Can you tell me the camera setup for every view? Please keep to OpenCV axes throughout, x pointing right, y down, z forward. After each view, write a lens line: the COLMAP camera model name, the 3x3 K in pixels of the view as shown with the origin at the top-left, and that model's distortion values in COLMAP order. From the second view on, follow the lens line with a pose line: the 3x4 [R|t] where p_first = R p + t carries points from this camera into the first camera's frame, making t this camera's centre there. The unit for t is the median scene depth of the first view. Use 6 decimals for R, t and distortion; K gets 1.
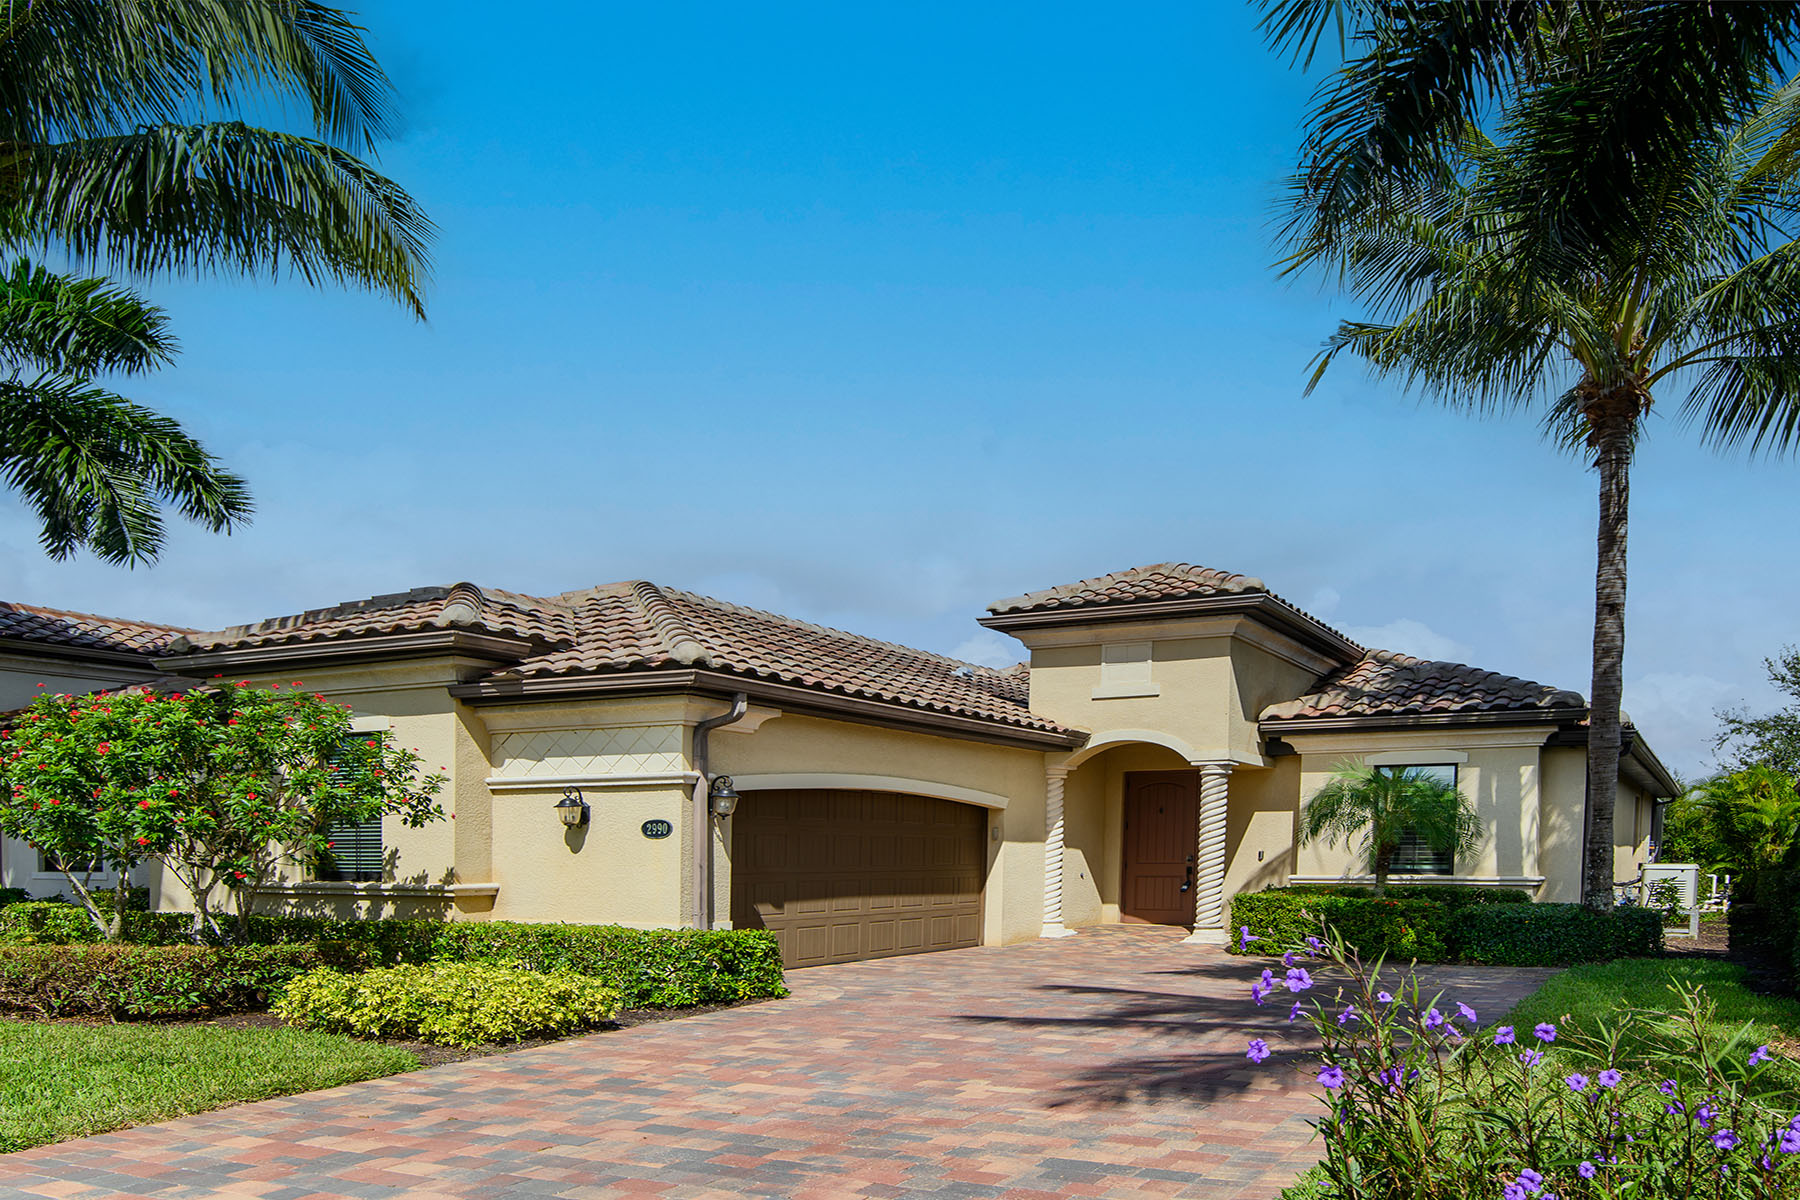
lens RADIAL K [[1047.0, 0, 895.1], [0, 1047.0, 589.7], [0, 0, 1]] dist [0.001301, -0.001382]
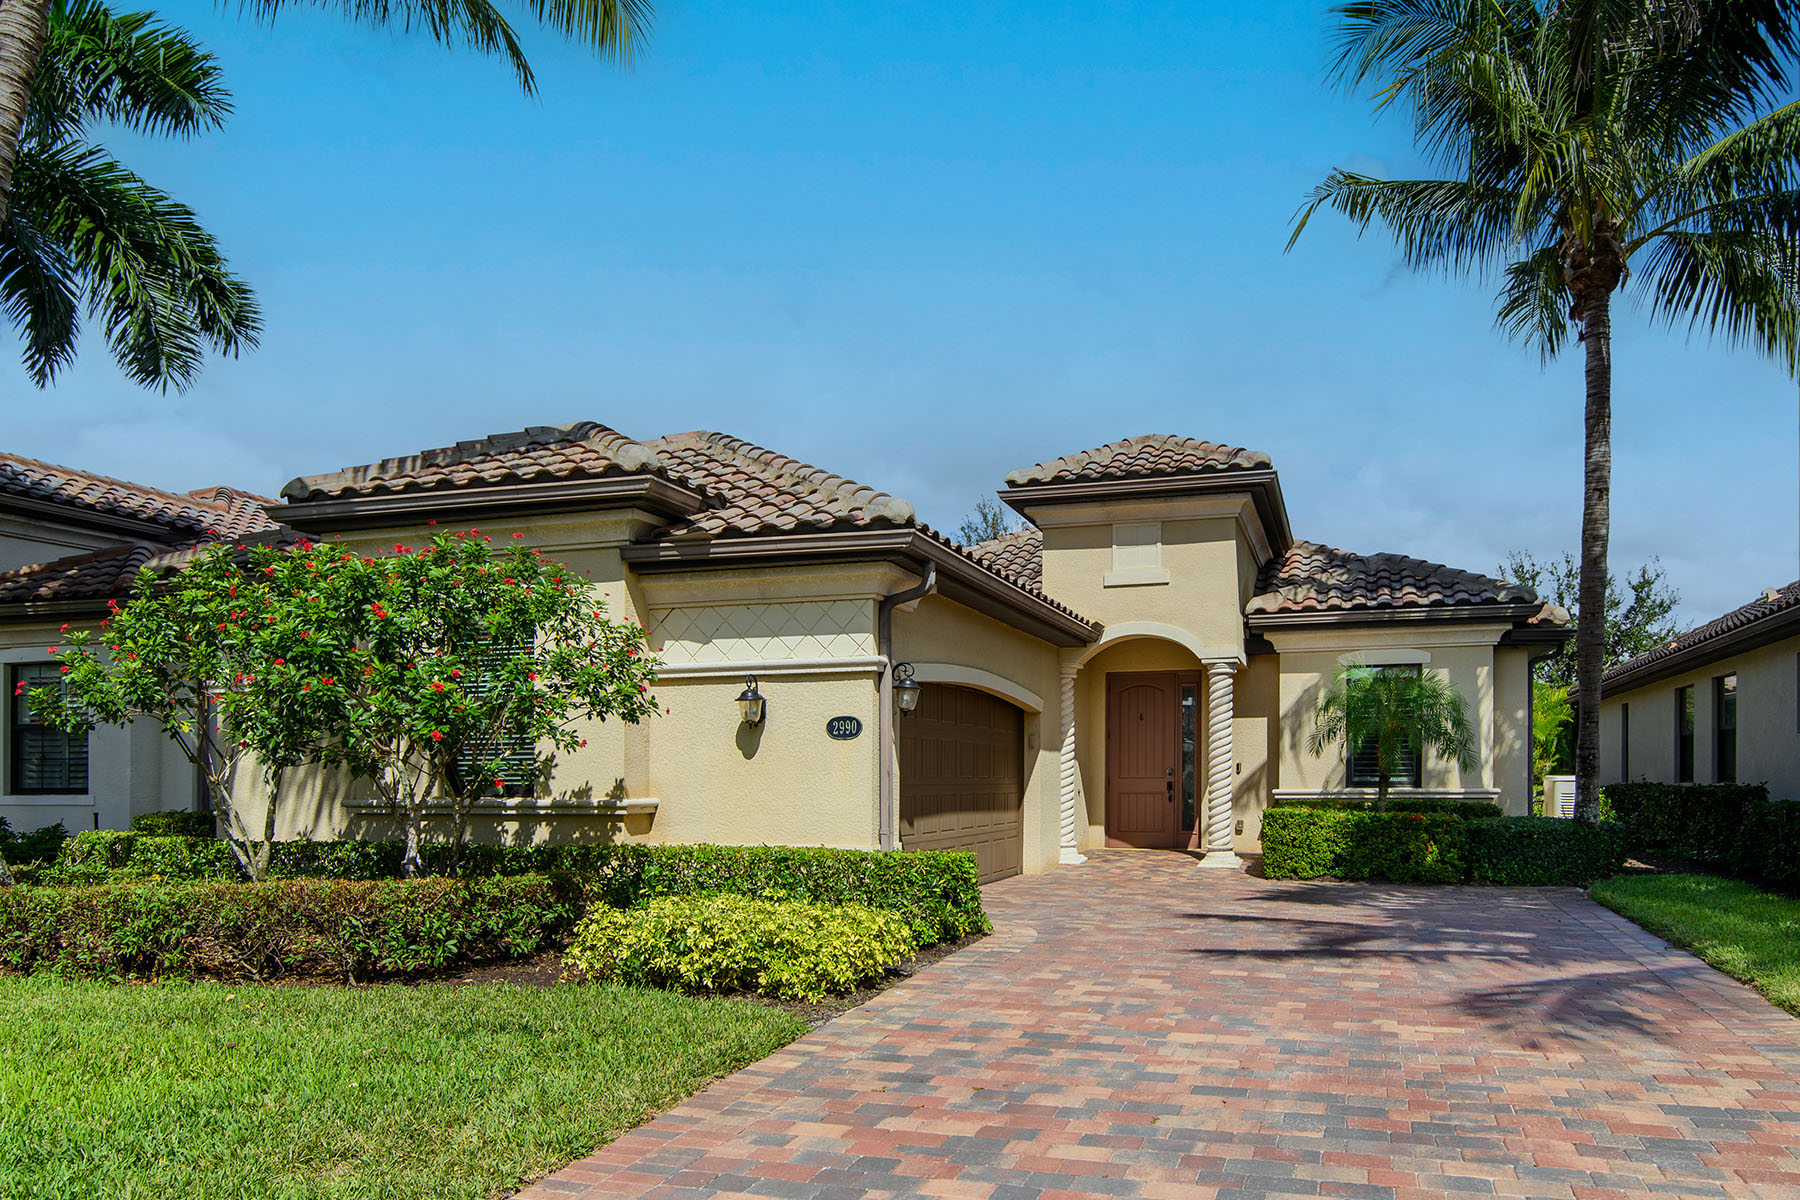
lens RADIAL K [[1205.8, 0, 899.9], [0, 1205.8, 429.3], [0, 0, 1]] dist [0.001257, -0.001384]
pose [[0.993185, 0.017092, 0.115285, -0.292841], [-0.013336, 0.999357, -0.033278, 0.027736], [-0.115779, 0.031514, 0.992775, 0.059578]]
